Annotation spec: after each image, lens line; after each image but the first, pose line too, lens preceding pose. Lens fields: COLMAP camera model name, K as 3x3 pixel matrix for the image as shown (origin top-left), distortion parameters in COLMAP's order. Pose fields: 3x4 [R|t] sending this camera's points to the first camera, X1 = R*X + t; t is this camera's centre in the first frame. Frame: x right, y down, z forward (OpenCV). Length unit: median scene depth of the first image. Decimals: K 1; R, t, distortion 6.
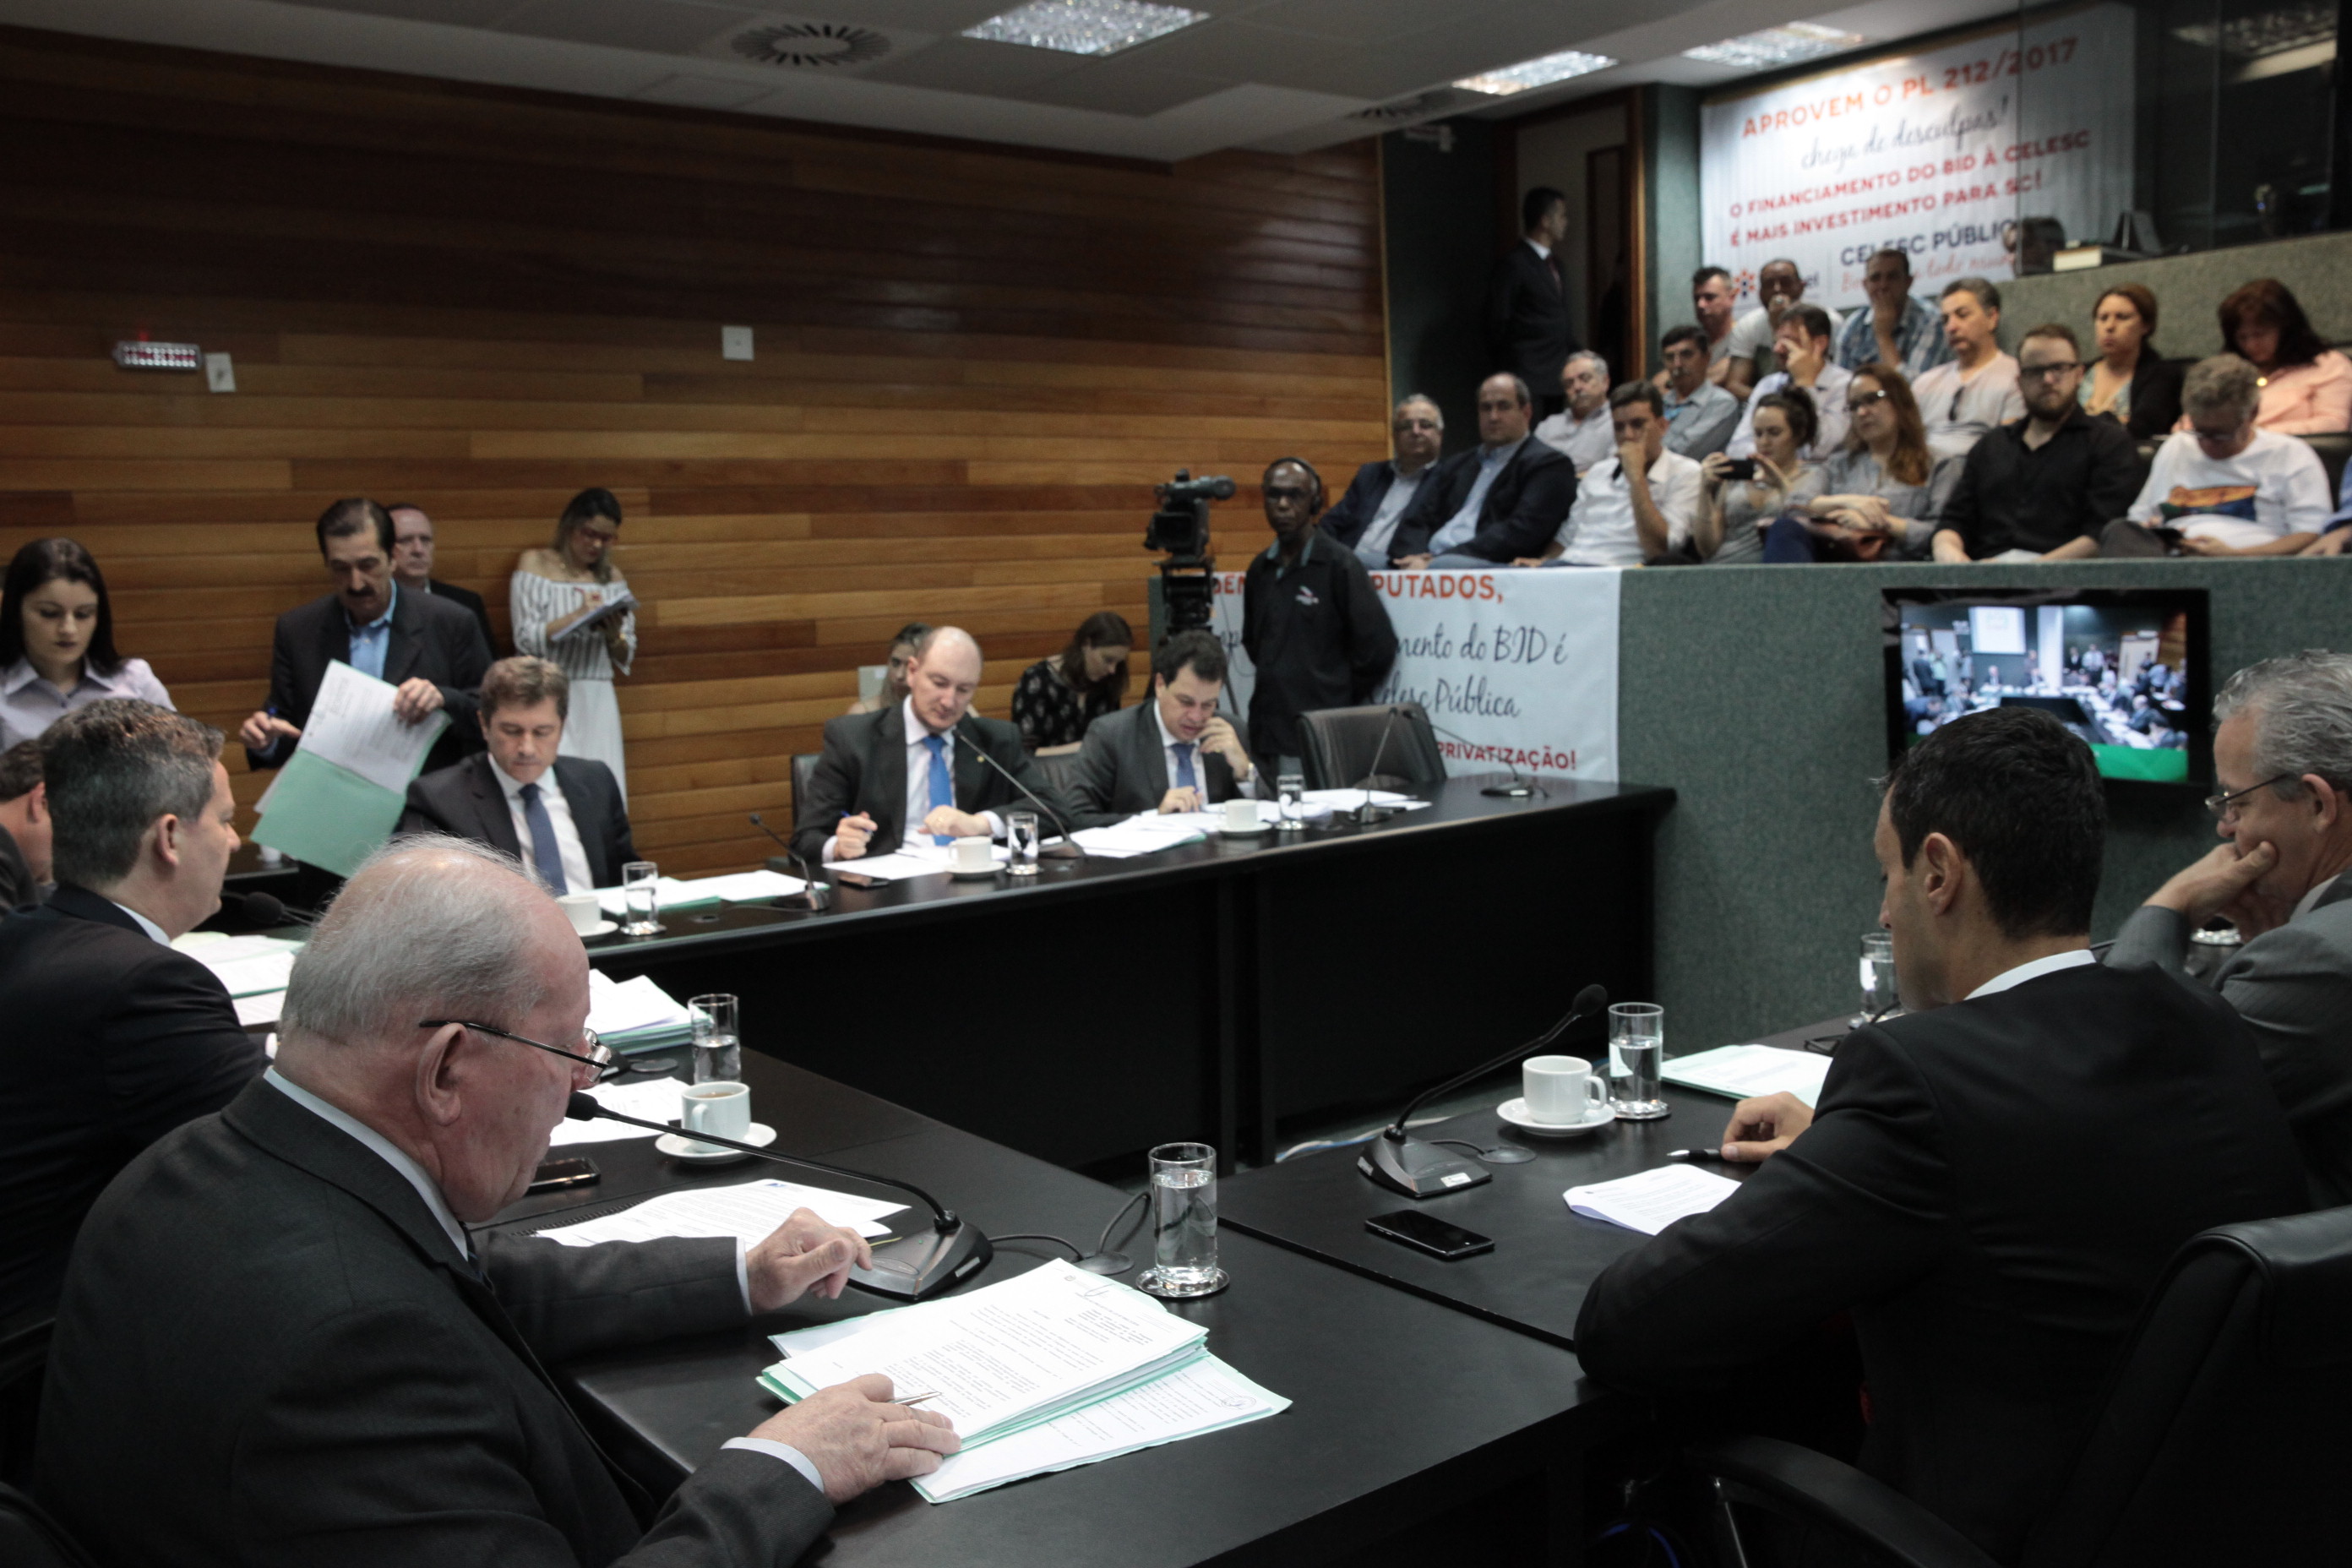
lens RADIAL K [[2026.4, 0, 1177.6], [0, 2026.4, 796.3], [0, 0, 1]] dist [-0.052602, 0.083671]
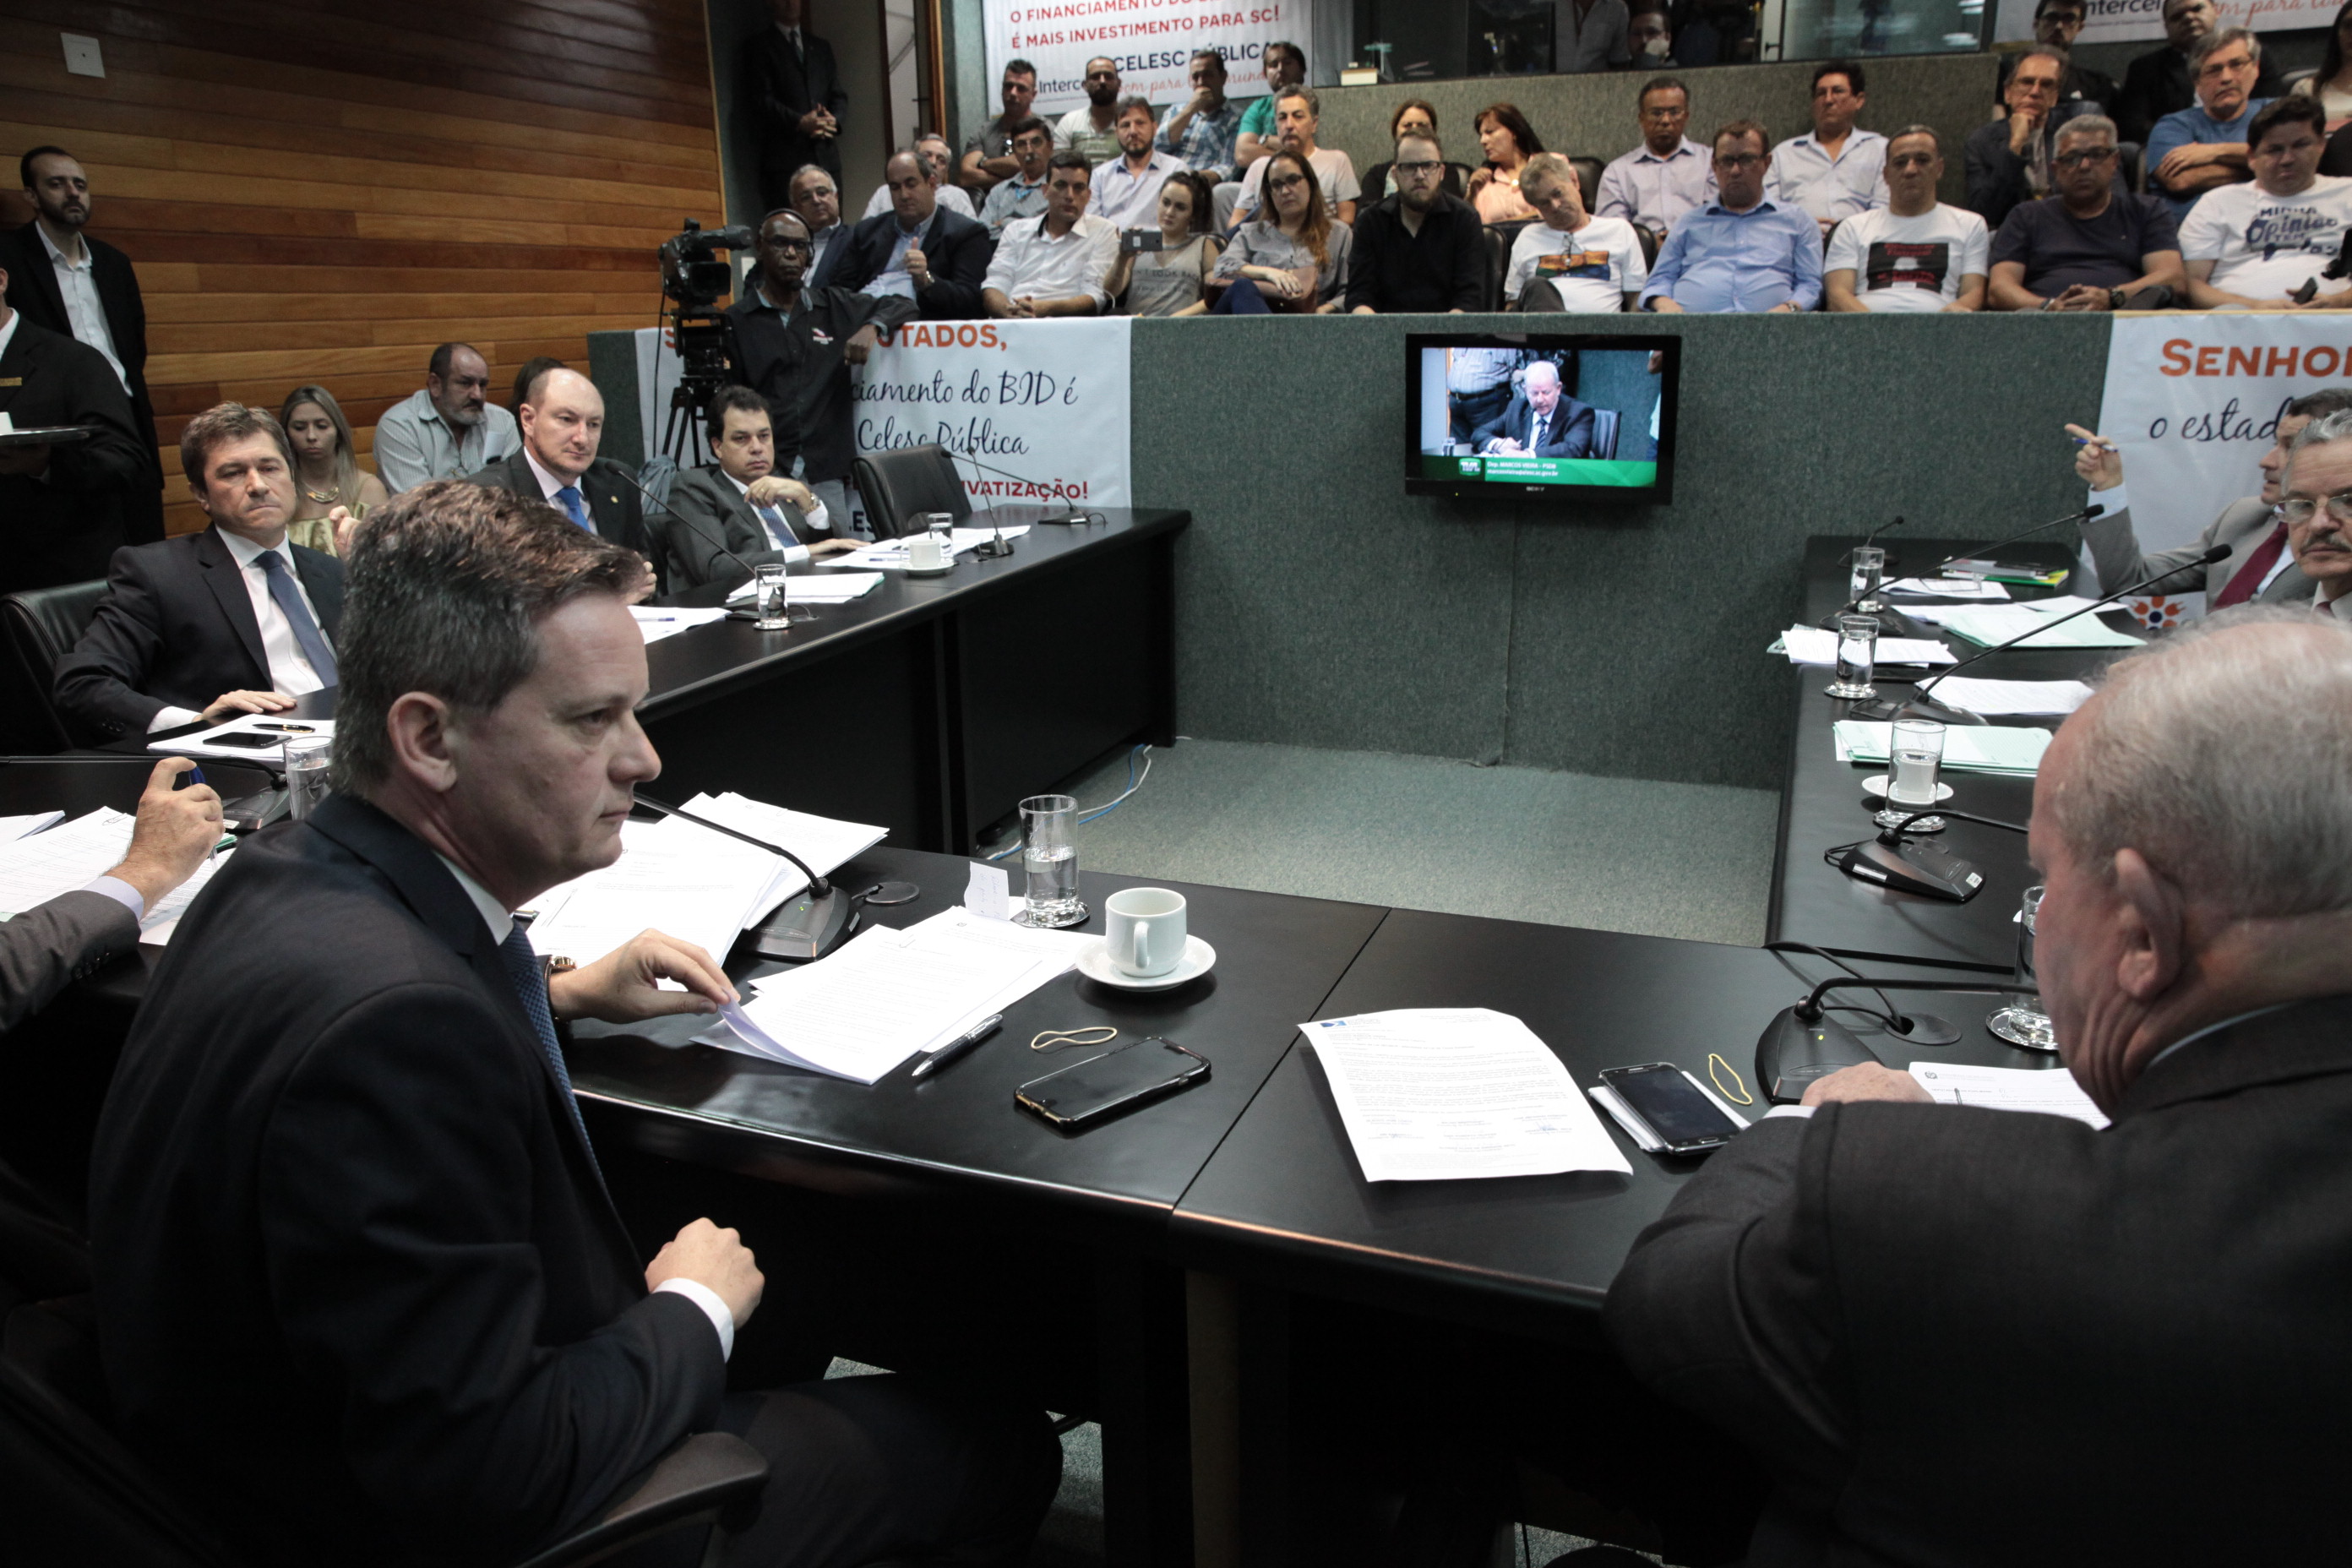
lens RADIAL K [[1601.9, 0, 1174.3], [0, 1601.9, 787.7], [0, 0, 1]] dist [-0.110981, 0.079638]
pose [[0.858801, -0.131598, 0.495120, -0.215246], [0.050913, 0.983584, 0.173117, -0.005855], [-0.509774, -0.123465, 0.851403, 0.180540]]
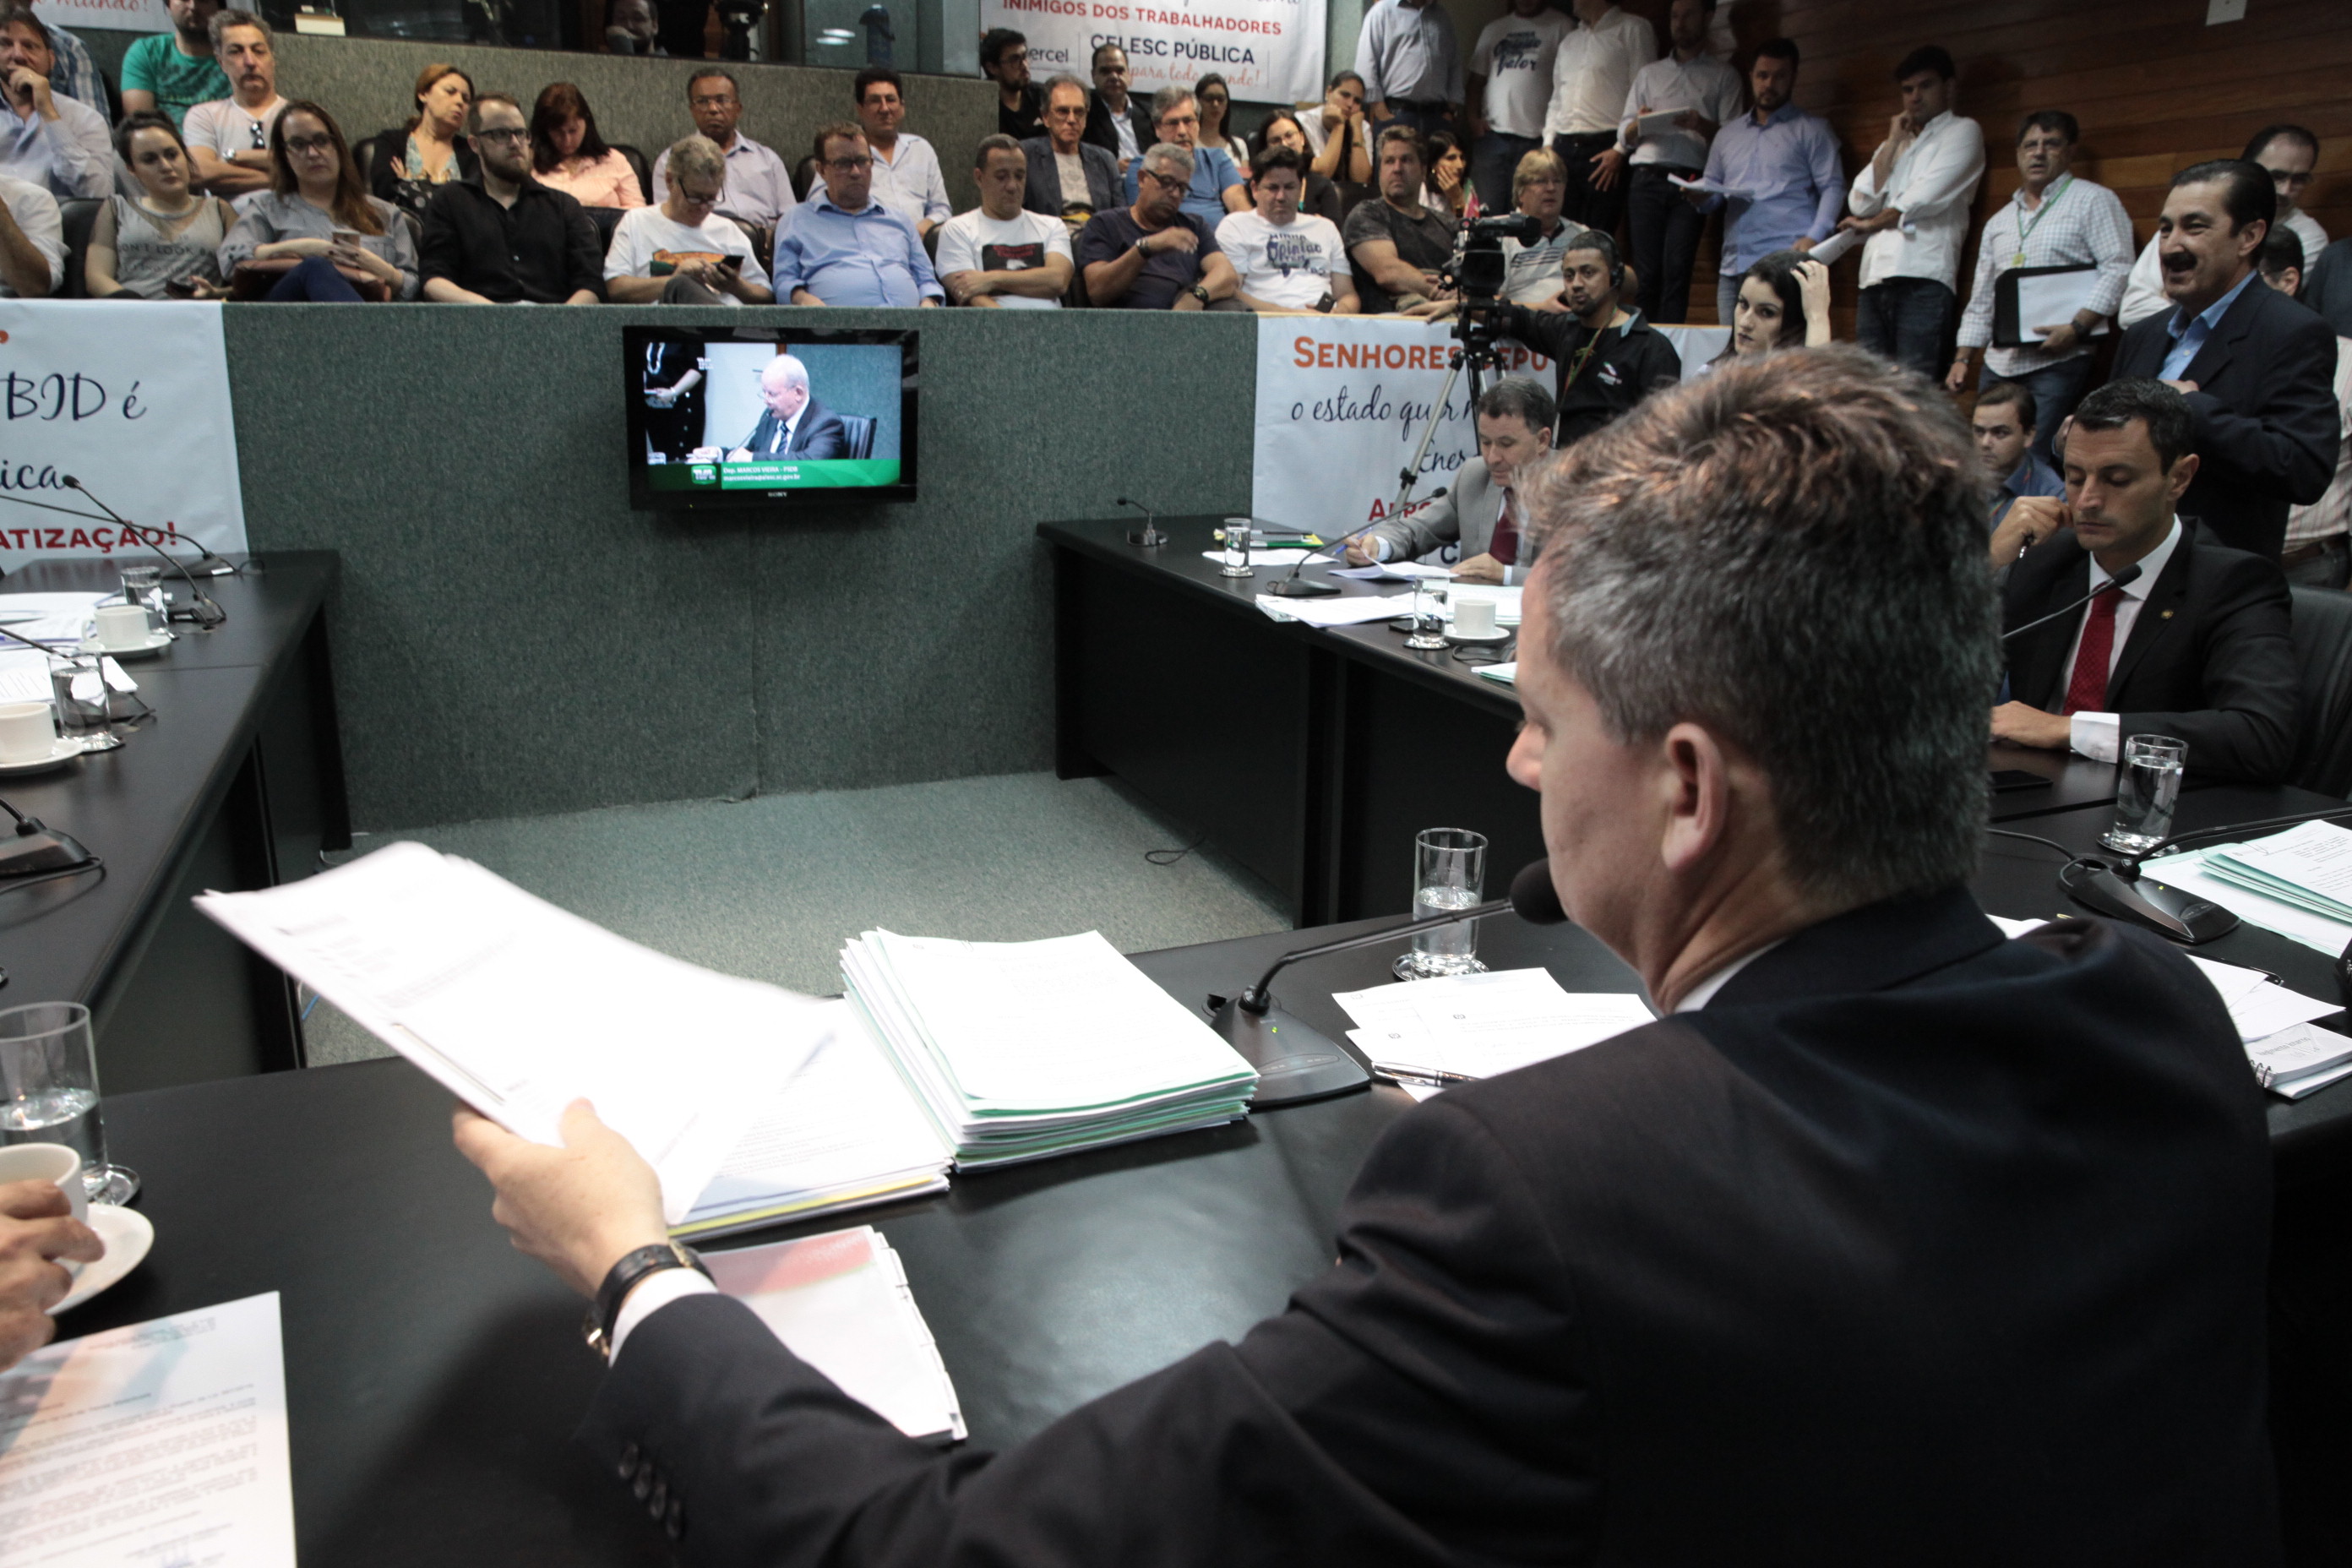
lens RADIAL K [[1601.9, 0, 1178.3], [0, 1601.9, 792.2], [0, 0, 1]] dist [-0.110981, 0.079638]
pose [[0.247546, -0.235554, 0.939806, -0.320344], [0.090333, 0.971382, 0.219675, -0.016155], [-0.964656, 0.030516, 0.261740, 0.401199]]
